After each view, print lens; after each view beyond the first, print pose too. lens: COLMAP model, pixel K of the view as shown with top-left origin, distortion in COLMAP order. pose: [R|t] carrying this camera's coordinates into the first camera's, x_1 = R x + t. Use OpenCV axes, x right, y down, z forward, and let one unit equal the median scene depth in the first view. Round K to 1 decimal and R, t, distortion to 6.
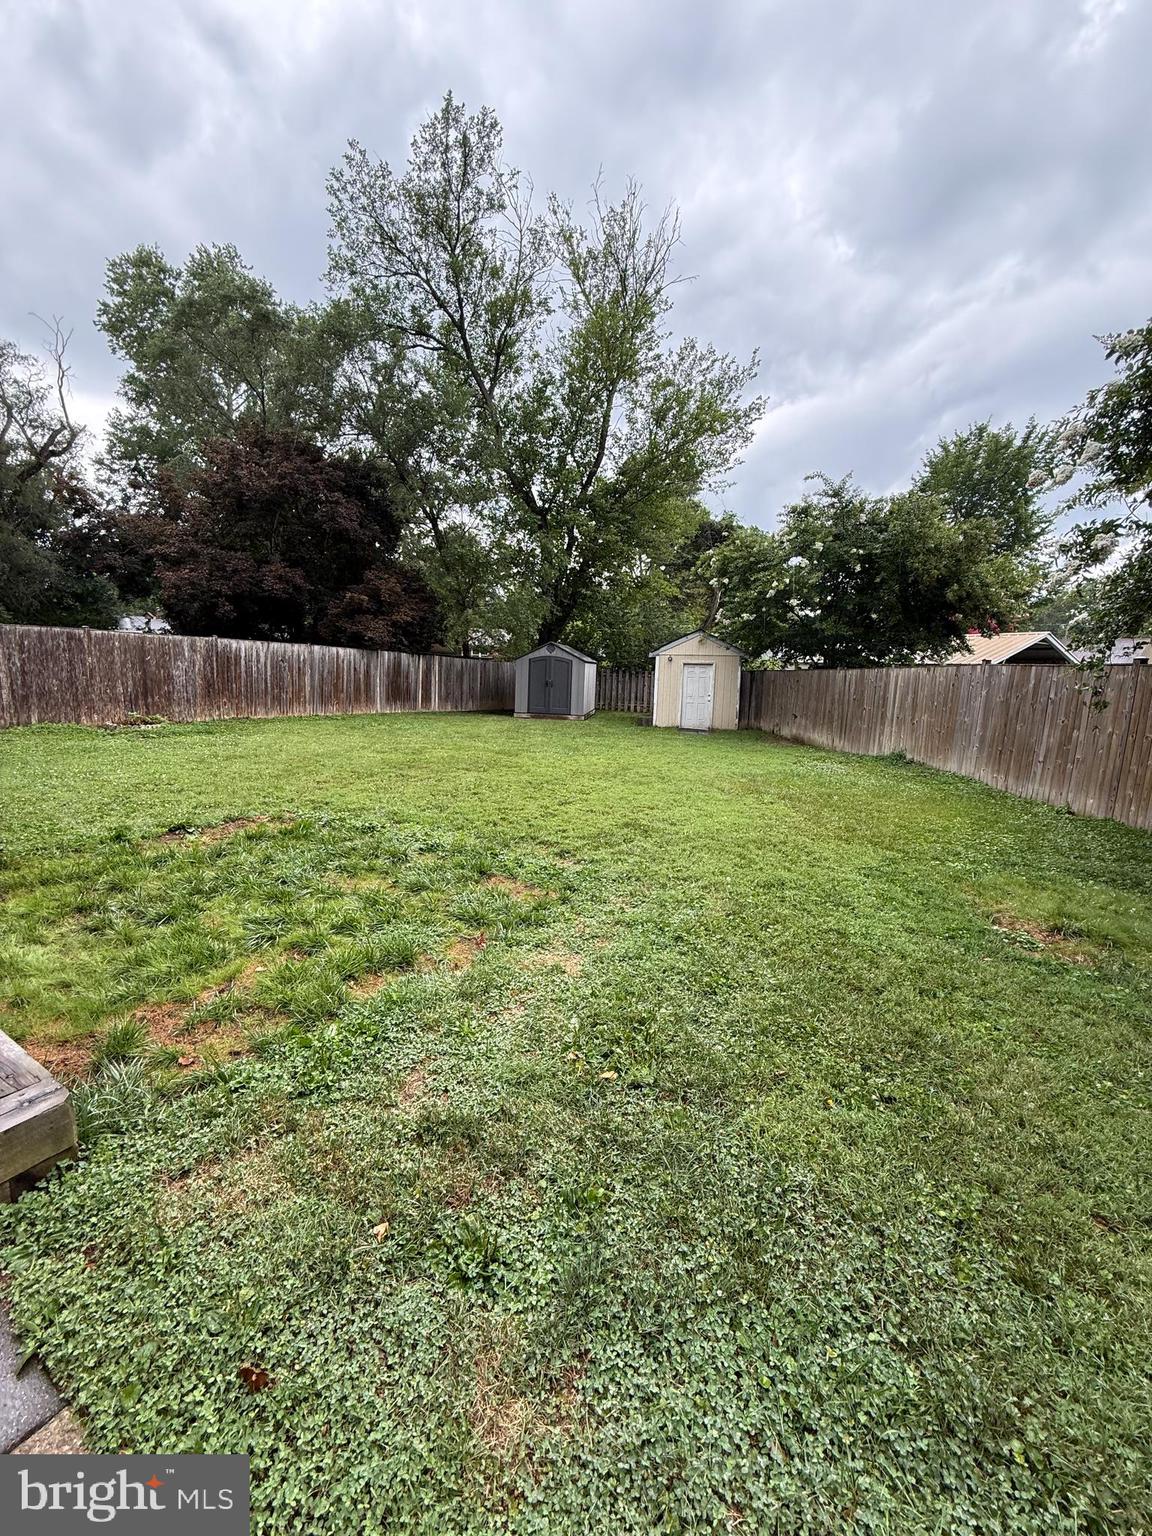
lens RADIAL K [[620.6, 0, 574.3], [0, 620.6, 761.8], [0, 0, 1]] dist [0.001084, -0.000163]
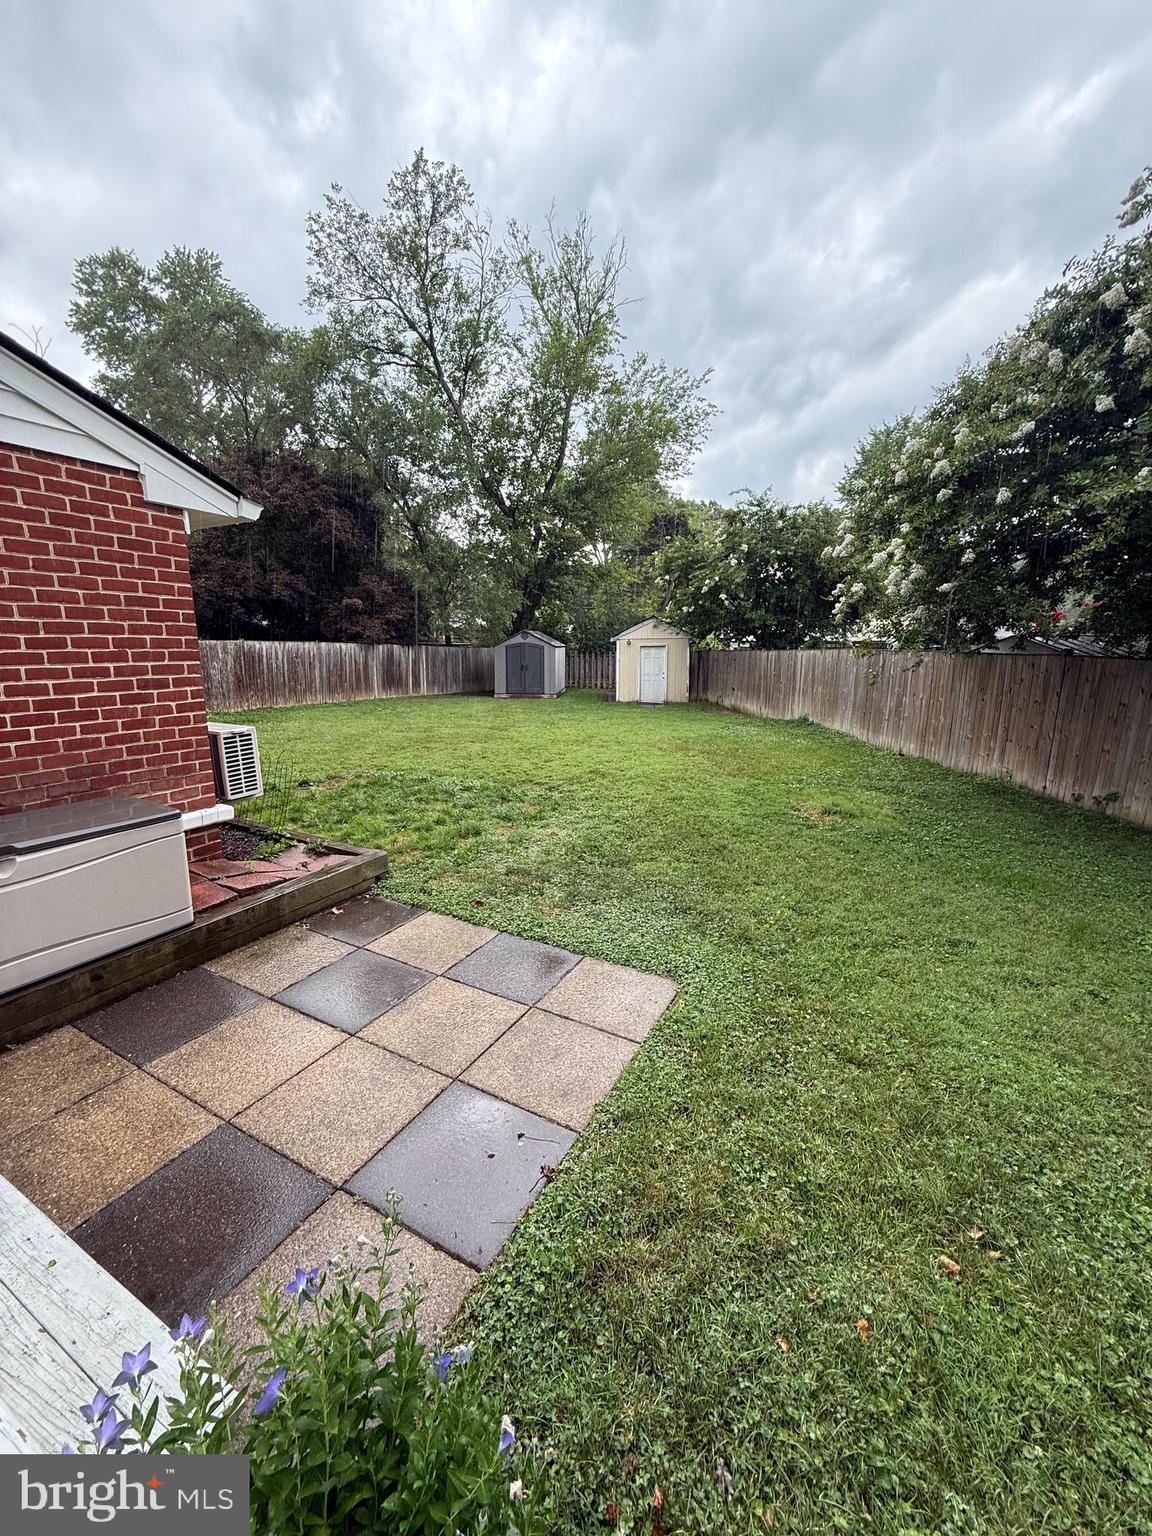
lens RADIAL K [[620.6, 0, 570.1], [0, 620.6, 762.6], [0, 0, 1]] dist [0.001084, -0.000163]
pose [[0.998518, -0.039474, 0.037477, -0.006872], [0.037885, 0.998391, 0.042198, 0.004303], [-0.039083, -0.040715, 0.998406, -0.159246]]
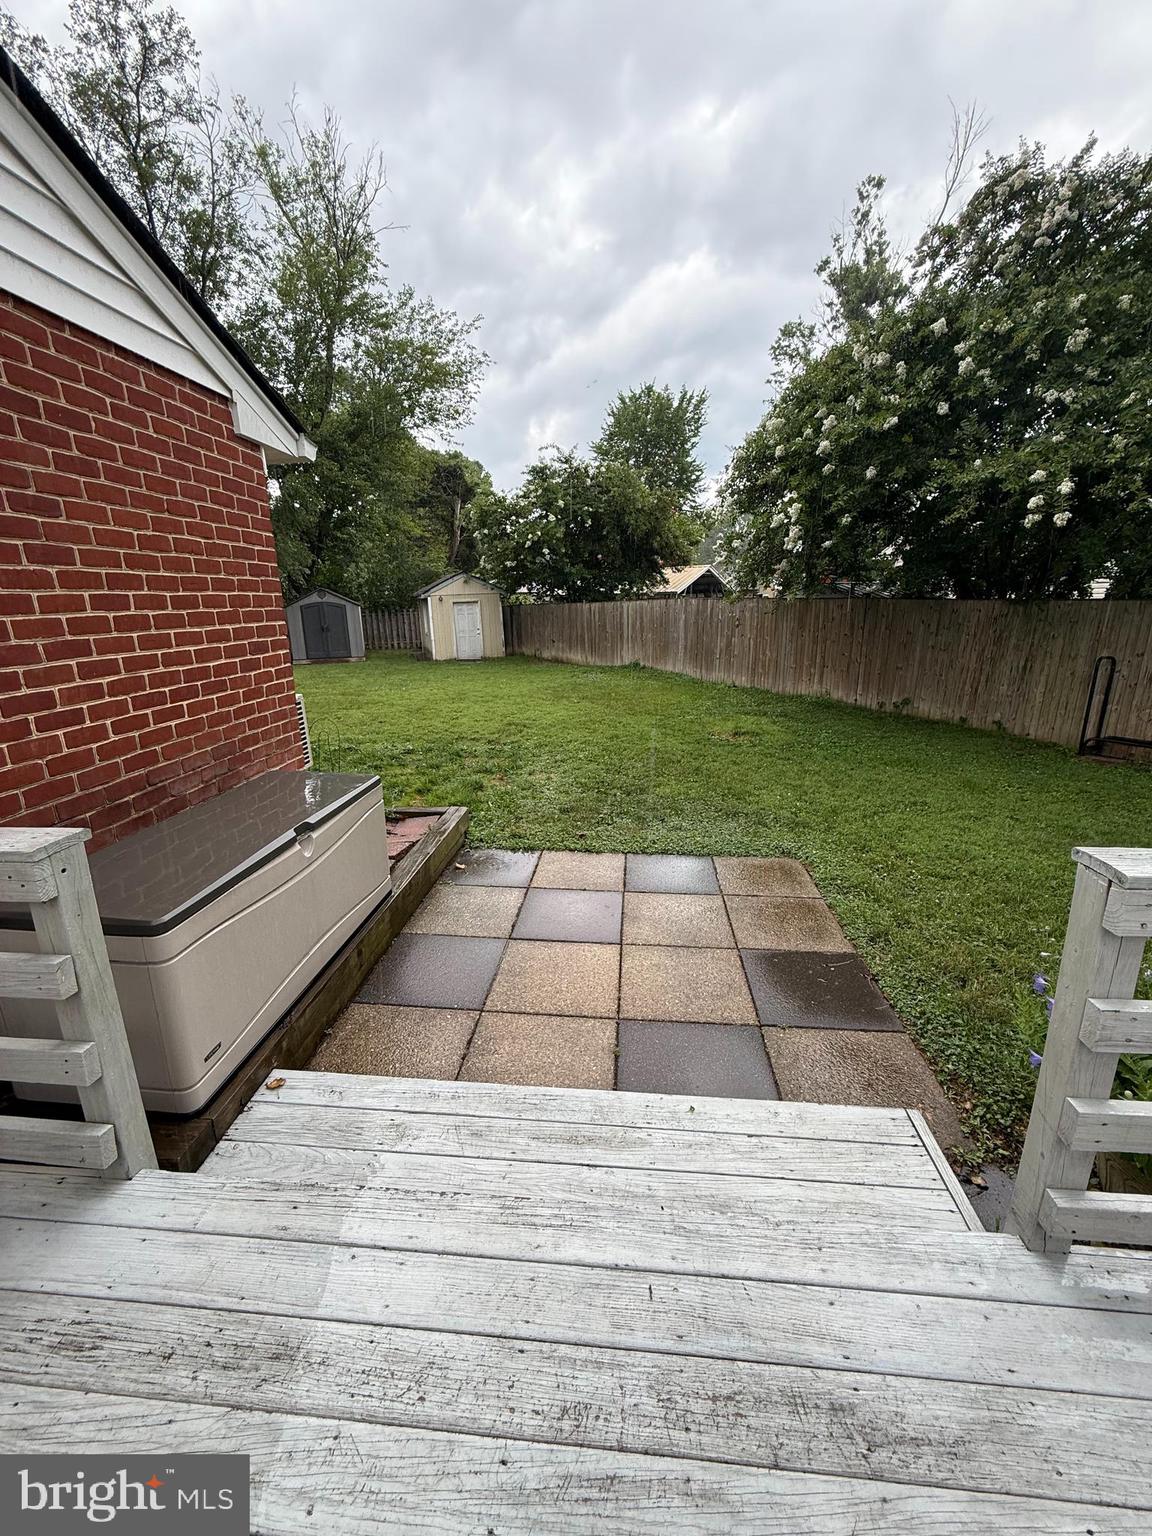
lens RADIAL K [[620.6, 0, 576.5], [0, 620.6, 764.9], [0, 0, 1]] dist [0.001084, -0.000163]
pose [[0.900182, -0.164159, 0.403390, -0.129584], [0.115934, 0.983144, 0.141376, 0.000682], [-0.419799, -0.080497, 0.904040, -0.154383]]
